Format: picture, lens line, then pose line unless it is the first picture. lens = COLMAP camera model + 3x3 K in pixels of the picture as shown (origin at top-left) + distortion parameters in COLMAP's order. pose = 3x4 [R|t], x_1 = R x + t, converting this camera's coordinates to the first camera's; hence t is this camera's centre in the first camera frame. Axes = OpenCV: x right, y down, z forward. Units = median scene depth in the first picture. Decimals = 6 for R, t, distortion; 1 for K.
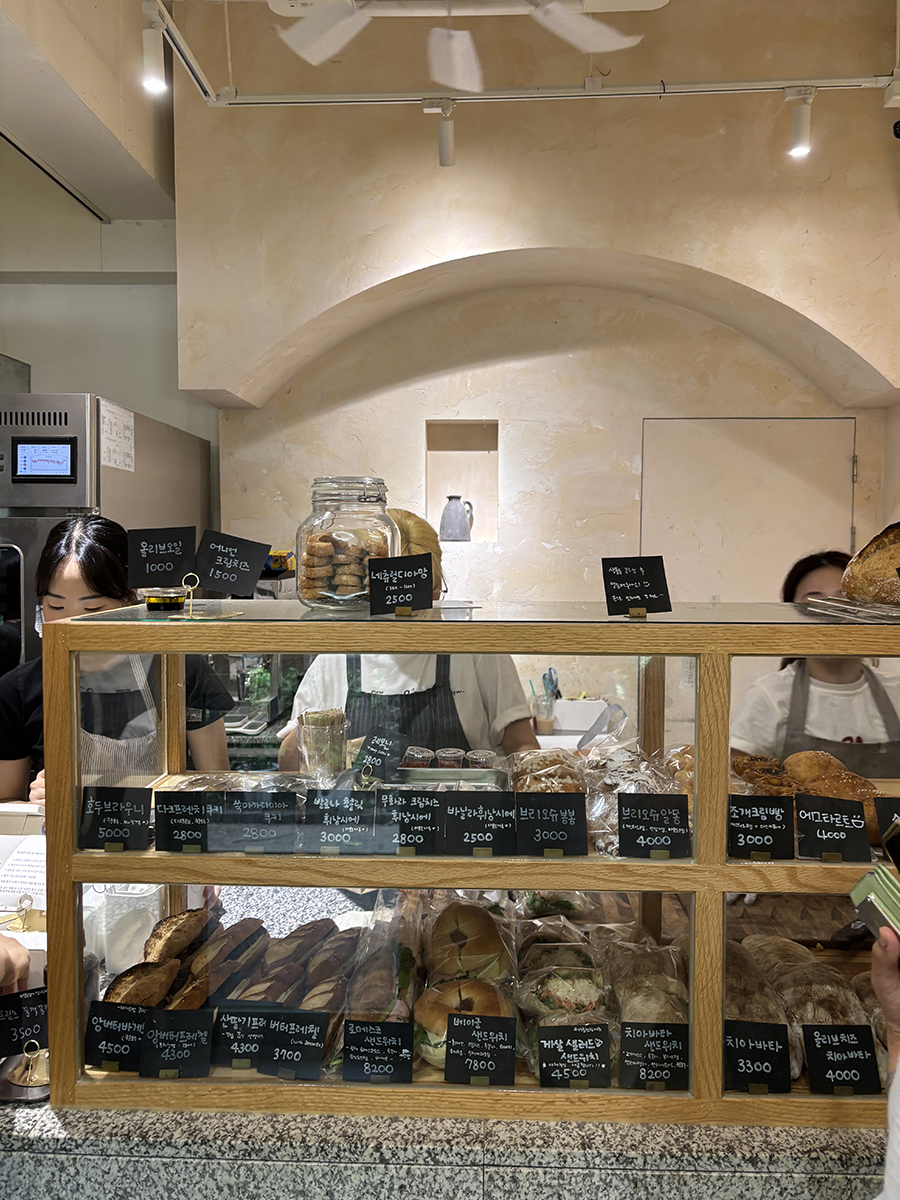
lens RADIAL K [[945.7, 0, 448.7], [0, 945.7, 600.4], [0, 0, 1]] dist [0.026046, -0.007860]
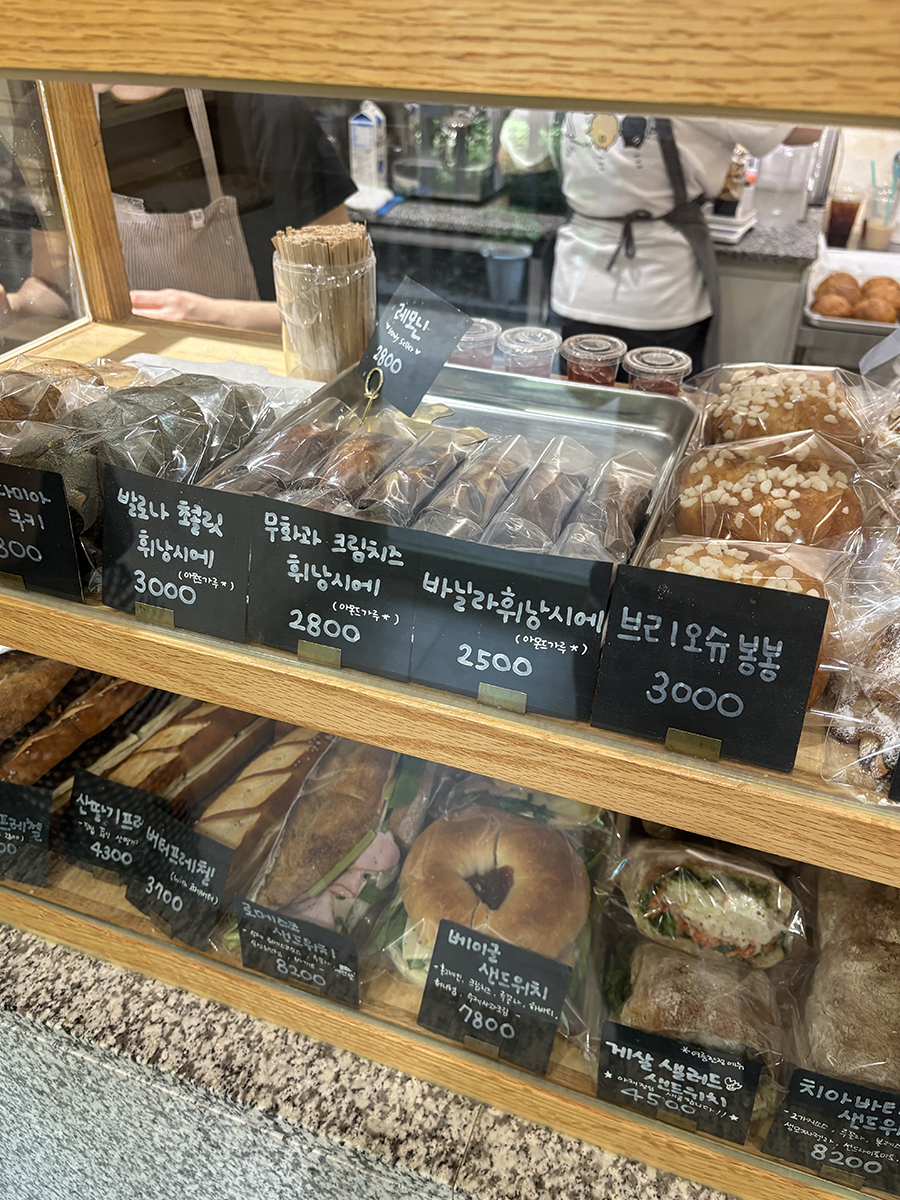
lens RADIAL K [[945.7, 0, 455.1], [0, 945.7, 598.6], [0, 0, 1]] dist [0.026046, -0.007860]
pose [[0.950129, 0.182849, -0.252630, 0.104802], [-0.027659, 0.856295, 0.515746, 0.037959], [0.310629, -0.483038, 0.818648, 0.700576]]
